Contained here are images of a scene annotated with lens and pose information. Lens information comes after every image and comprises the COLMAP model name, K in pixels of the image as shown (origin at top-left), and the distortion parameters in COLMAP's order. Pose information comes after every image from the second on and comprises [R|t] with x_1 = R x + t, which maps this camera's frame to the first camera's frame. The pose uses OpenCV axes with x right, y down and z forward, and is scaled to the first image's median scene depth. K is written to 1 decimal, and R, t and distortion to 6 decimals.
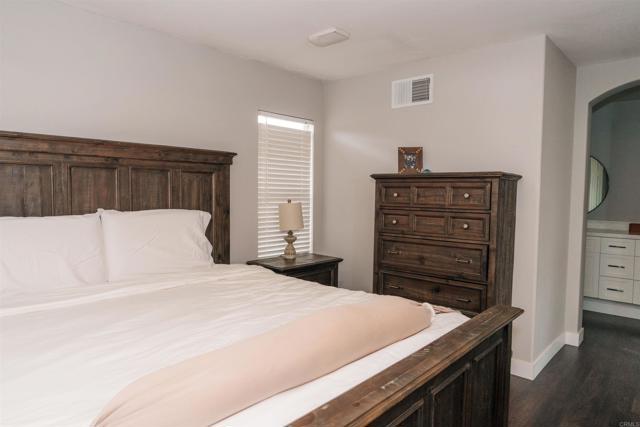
lens RADIAL K [[413.4, 0, 320.0], [0, 413.4, 213.5], [0, 0, 1]] dist [-0.006648, -0.005317]
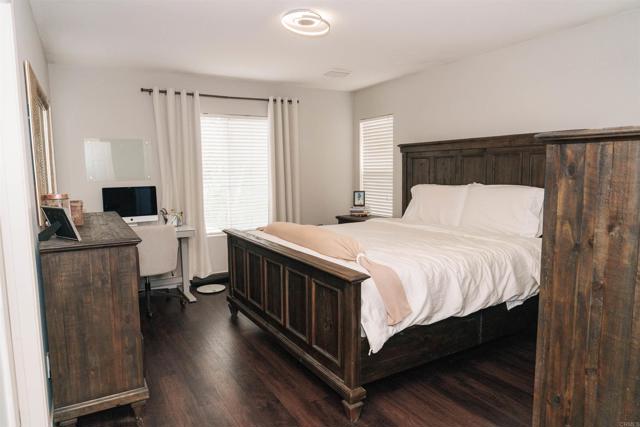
lens RADIAL K [[413.4, 0, 320.0], [0, 413.4, 213.5], [0, 0, 1]] dist [-0.006648, -0.005317]
pose [[-0.306492, 0.089594, -0.947647, 1.106372], [-0.043881, 0.993172, 0.108090, -0.036971], [0.950861, 0.074712, -0.300468, 0.900655]]
